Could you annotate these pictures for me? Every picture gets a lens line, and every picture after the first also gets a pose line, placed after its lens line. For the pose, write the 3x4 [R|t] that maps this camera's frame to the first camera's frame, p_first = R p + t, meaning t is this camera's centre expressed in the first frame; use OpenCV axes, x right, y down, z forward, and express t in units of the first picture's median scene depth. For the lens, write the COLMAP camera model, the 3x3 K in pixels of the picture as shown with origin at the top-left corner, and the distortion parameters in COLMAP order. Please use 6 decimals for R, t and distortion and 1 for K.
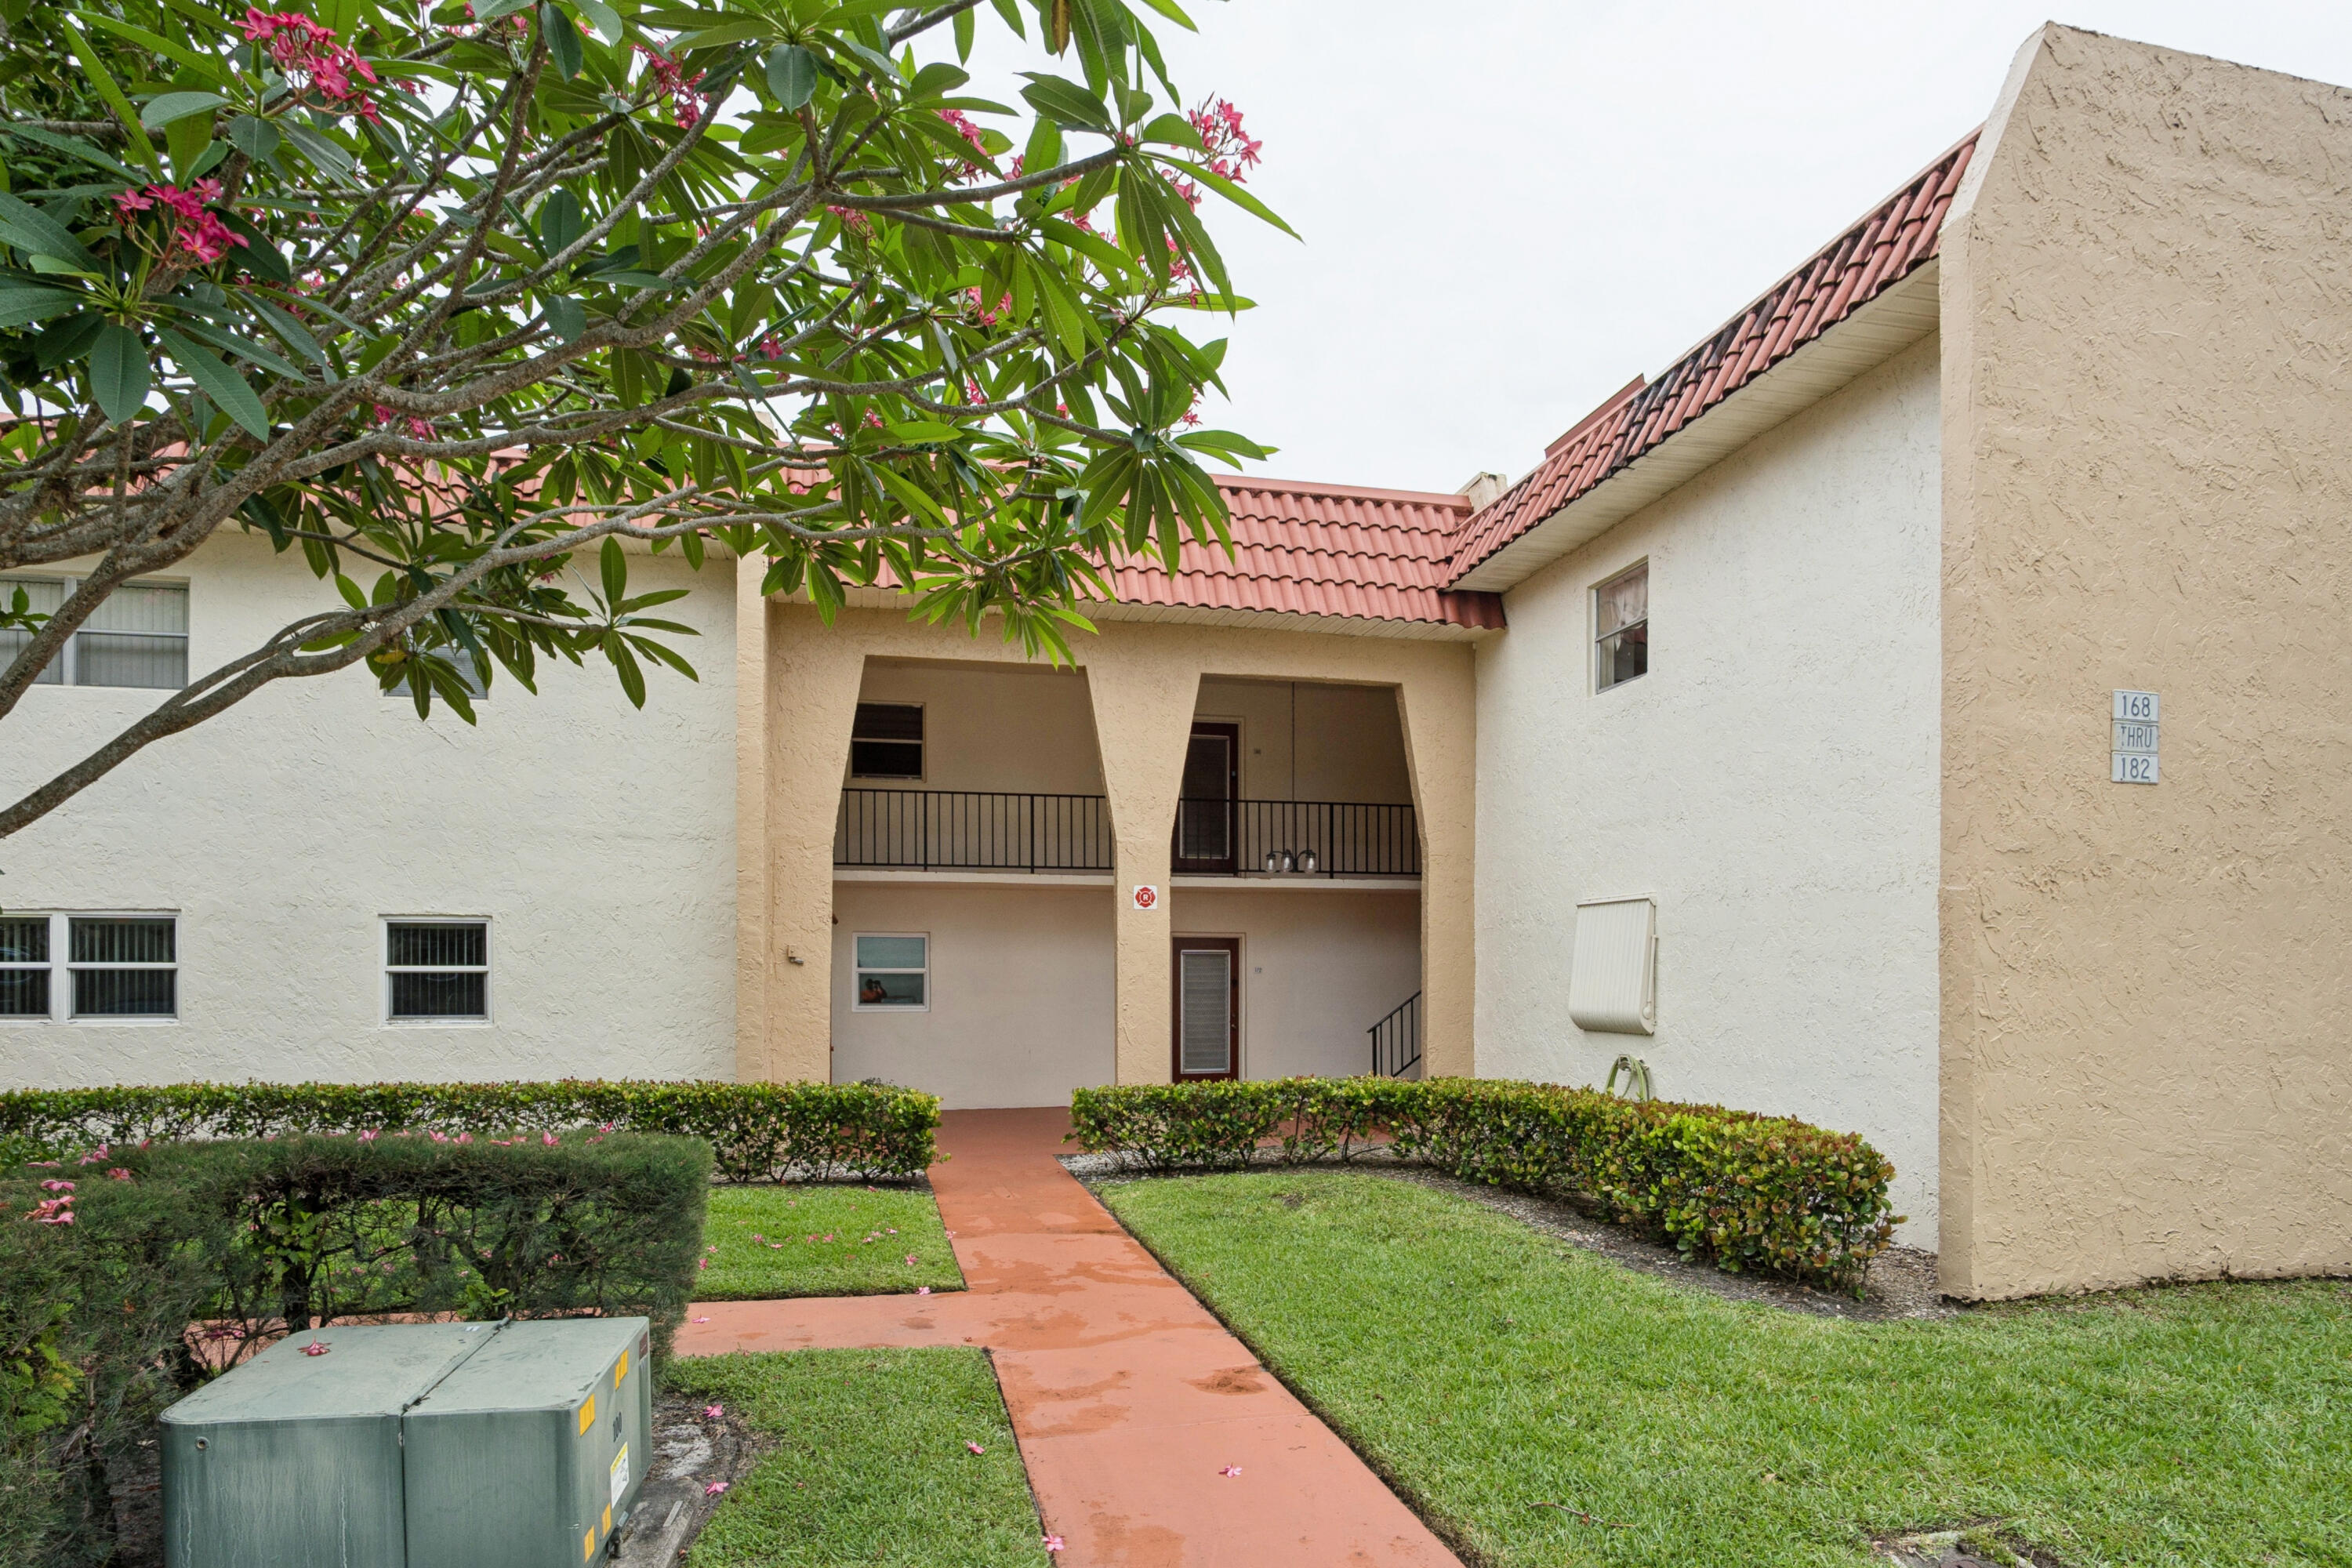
lens RADIAL K [[1243.8, 0, 1186.2], [0, 1243.8, 765.8], [0, 0, 1]] dist [-0.014115, 0.001097]
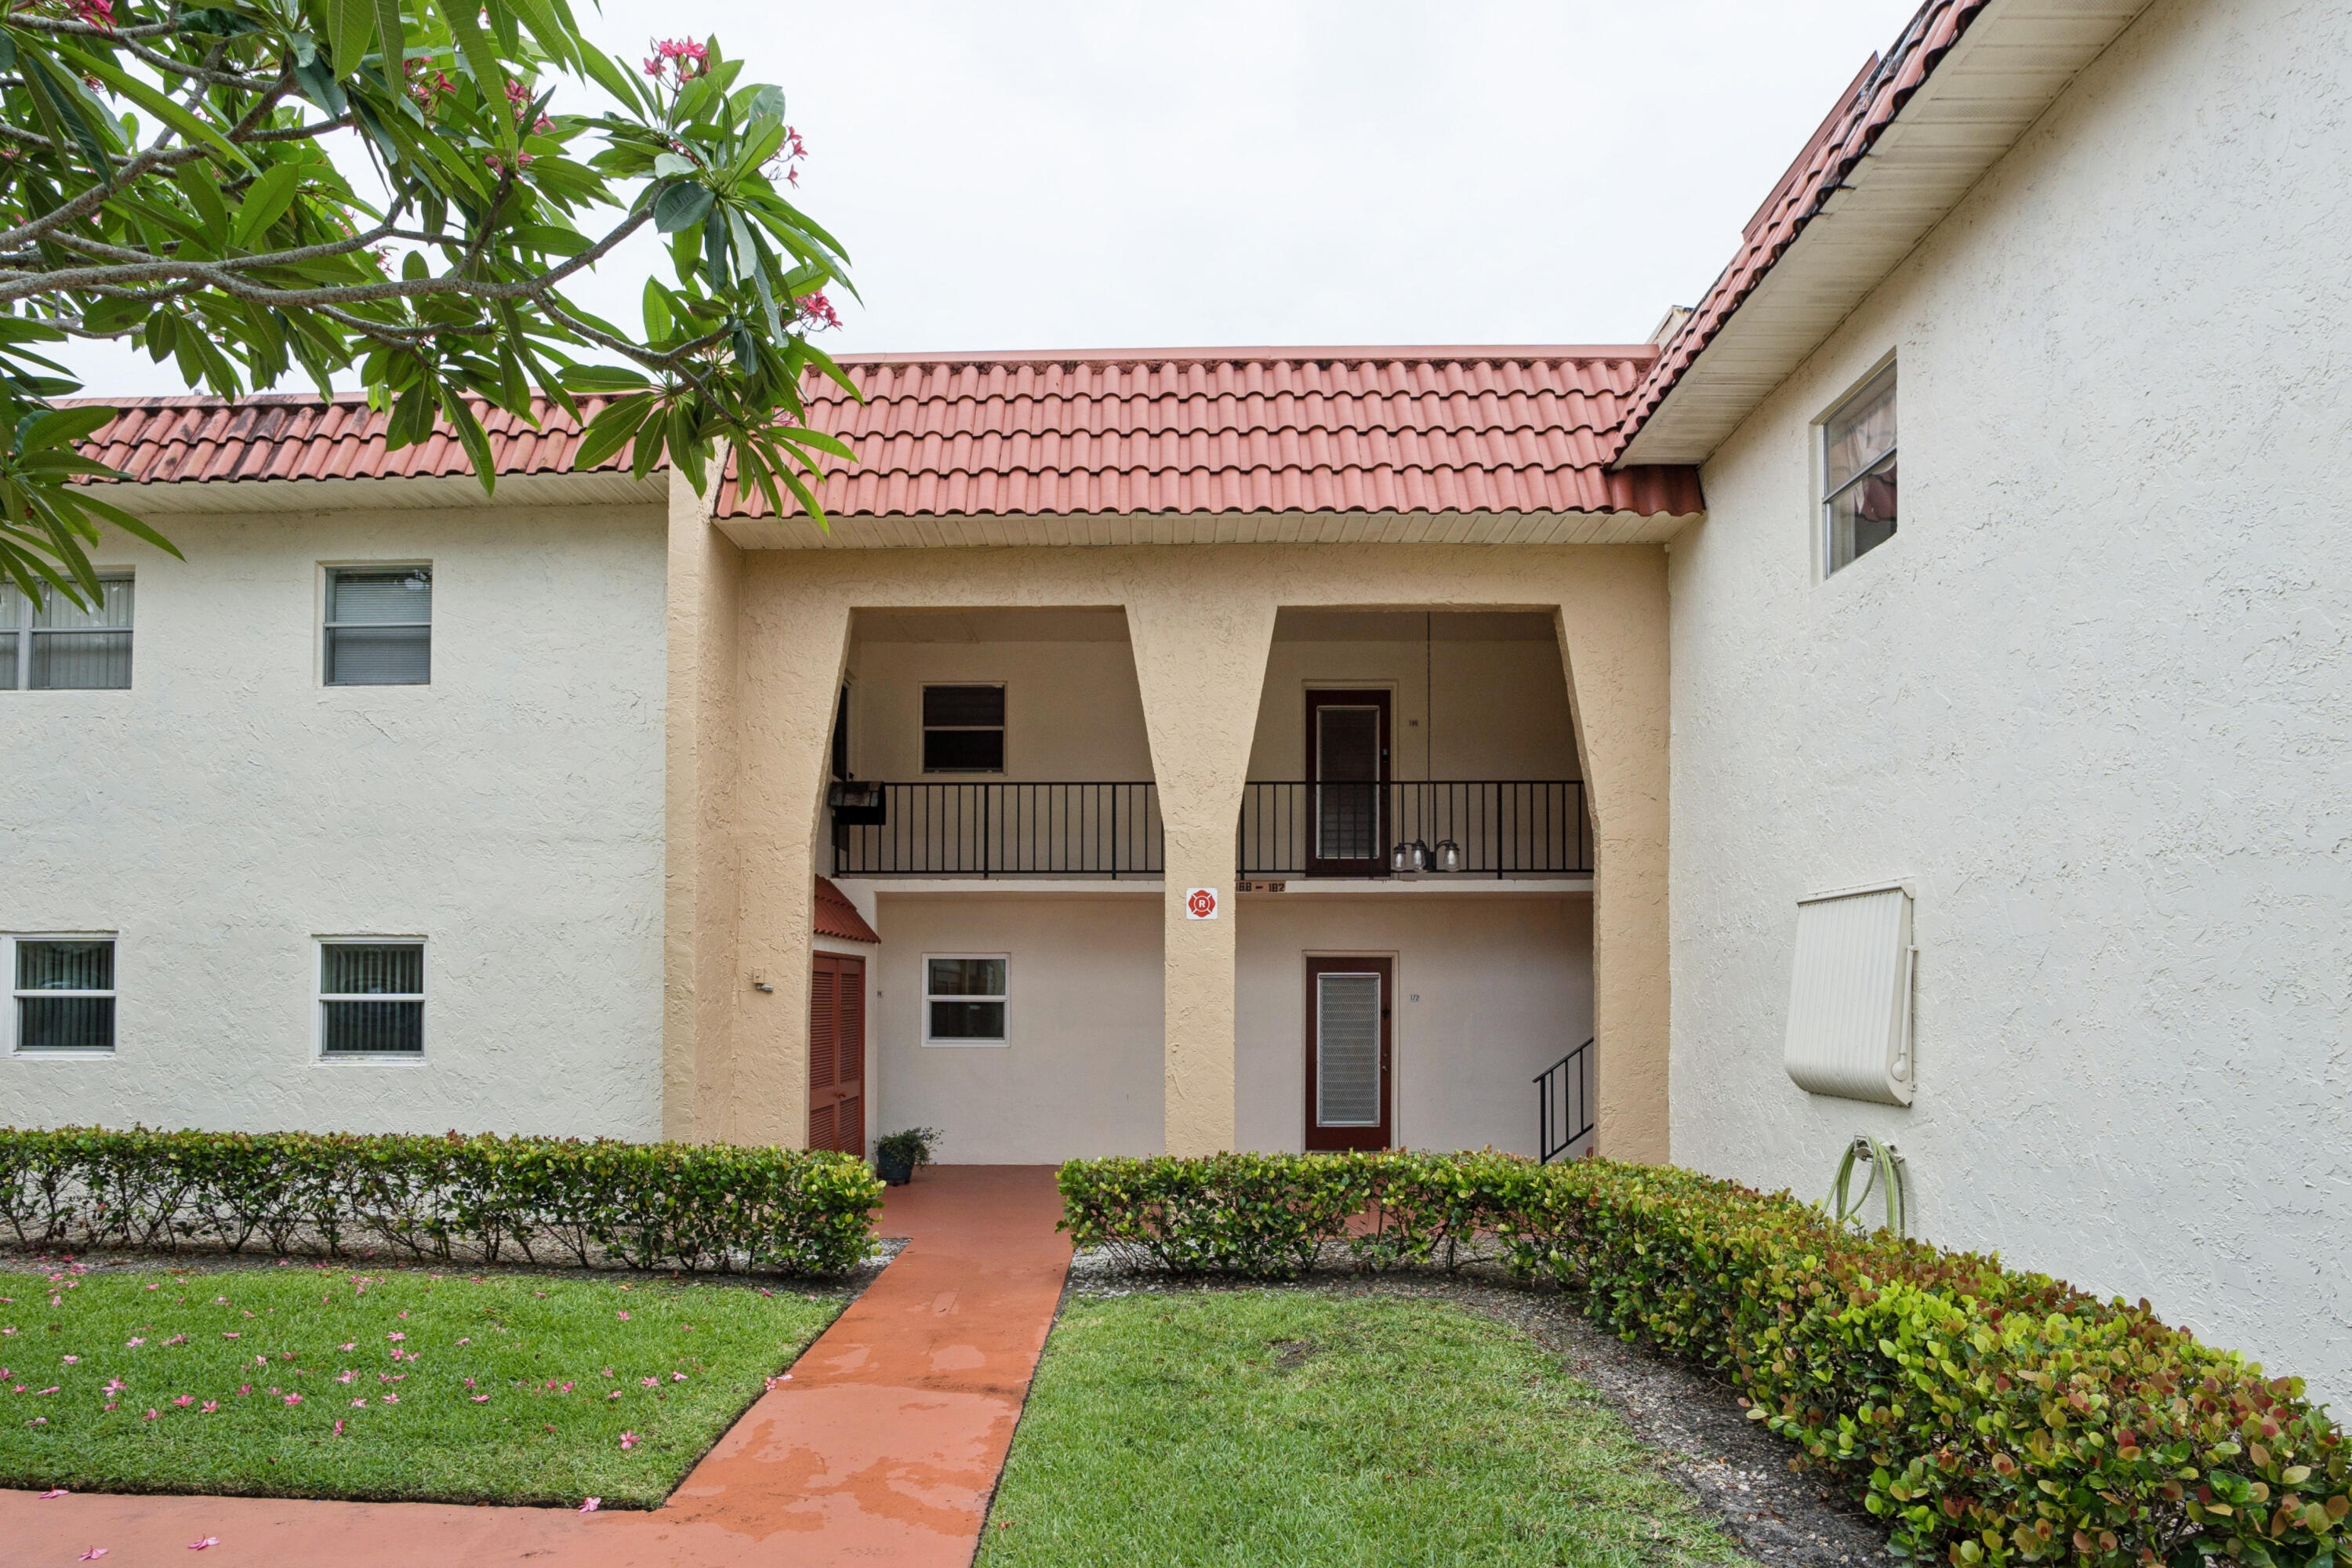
lens RADIAL K [[1288.2, 0, 1177.7], [0, 1288.2, 820.0], [0, 0, 1]] dist [-0.028036, 0.009066]
pose [[0.974805, -0.029538, -0.221095, 0.146172], [0.035886, 0.999049, 0.024748, 0.040190], [0.220153, -0.032059, 0.974938, 0.269137]]
